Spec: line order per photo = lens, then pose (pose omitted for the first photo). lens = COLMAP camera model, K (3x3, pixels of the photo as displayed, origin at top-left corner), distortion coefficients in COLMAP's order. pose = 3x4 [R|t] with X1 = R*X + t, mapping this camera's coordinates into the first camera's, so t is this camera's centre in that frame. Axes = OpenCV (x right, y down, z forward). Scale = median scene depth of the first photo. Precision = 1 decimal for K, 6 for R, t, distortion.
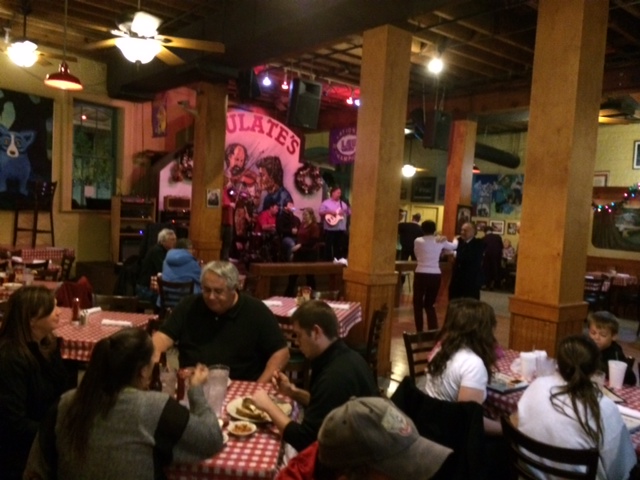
lens RADIAL K [[559.4, 0, 319.8], [0, 559.4, 240.7], [0, 0, 1]] dist [-0.006036, -0.001047]
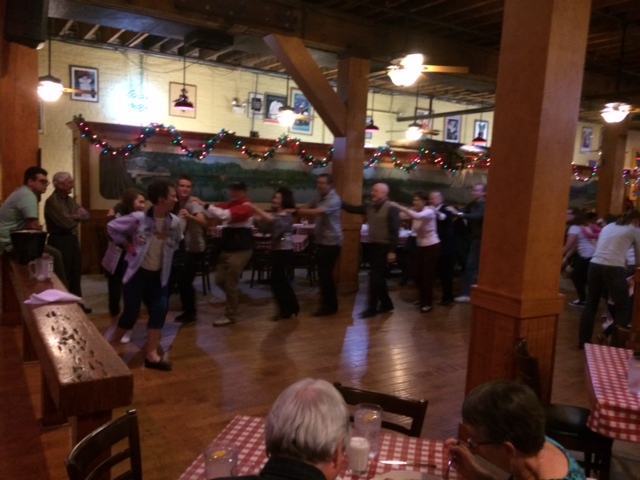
lens RADIAL K [[559.4, 0, 319.8], [0, 559.4, 241.0], [0, 0, 1]] dist [-0.006036, -0.001047]
pose [[0.121057, -0.157417, 0.980084, -0.328706], [0.013175, 0.987513, 0.156983, -0.059419], [-0.992558, -0.006092, 0.121620, 0.688115]]
